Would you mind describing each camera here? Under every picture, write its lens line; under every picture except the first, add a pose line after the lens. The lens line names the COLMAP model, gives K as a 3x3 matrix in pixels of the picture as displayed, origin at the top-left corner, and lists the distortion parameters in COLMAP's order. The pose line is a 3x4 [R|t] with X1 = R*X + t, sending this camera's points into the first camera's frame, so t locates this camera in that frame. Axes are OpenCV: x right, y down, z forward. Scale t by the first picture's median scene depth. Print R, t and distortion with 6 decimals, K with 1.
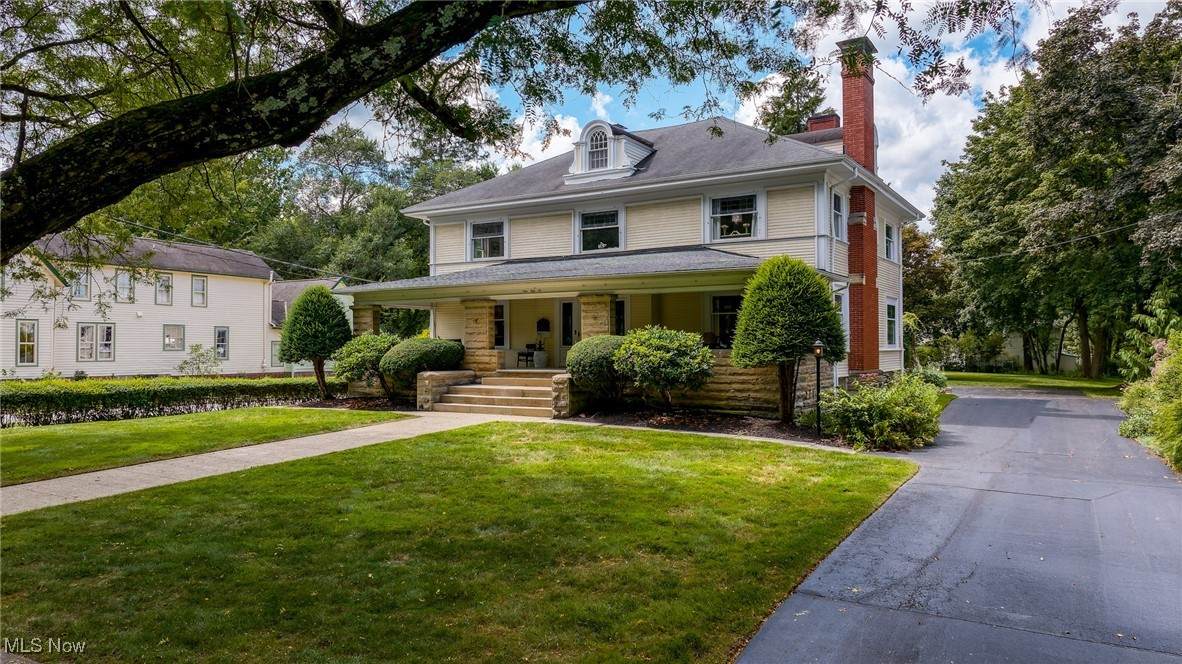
lens RADIAL K [[813.4, 0, 591.0], [0, 813.4, 332.0], [0, 0, 1]] dist [-0.006722, -0.000672]
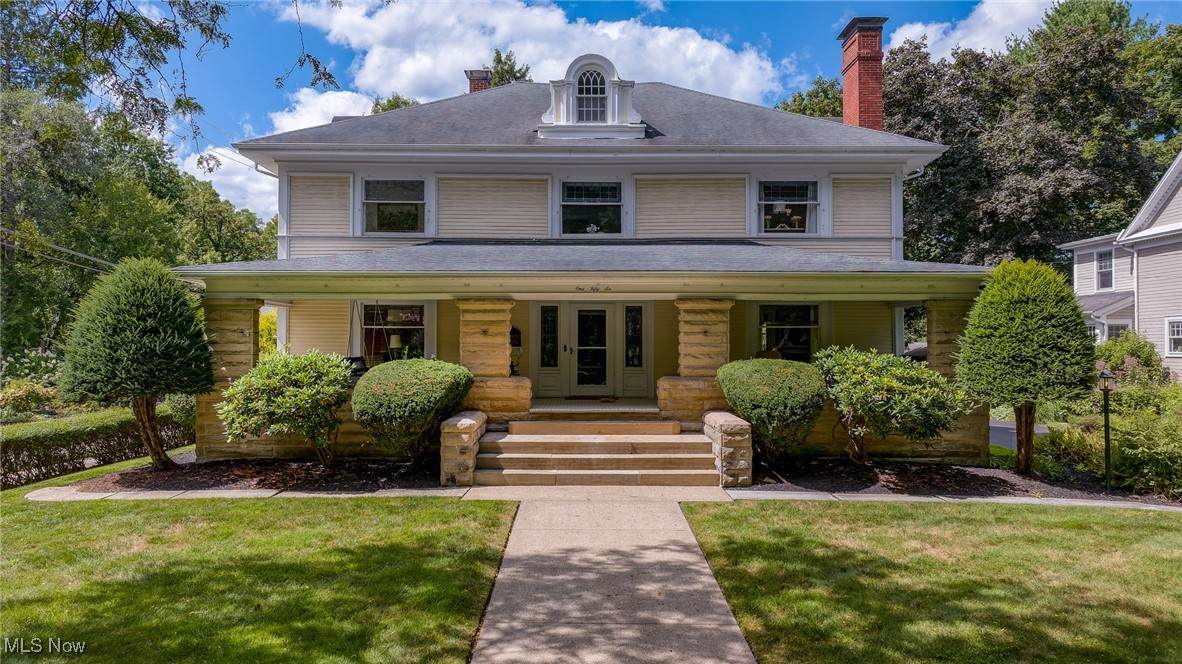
lens RADIAL K [[813.4, 0, 591.0], [0, 813.4, 332.0], [0, 0, 1]] dist [-0.006722, -0.000672]
pose [[0.848083, 0.012481, 0.529716, -0.405884], [-0.013908, 0.999902, -0.001293, -0.014099], [-0.529681, -0.006271, 0.848174, 0.418599]]
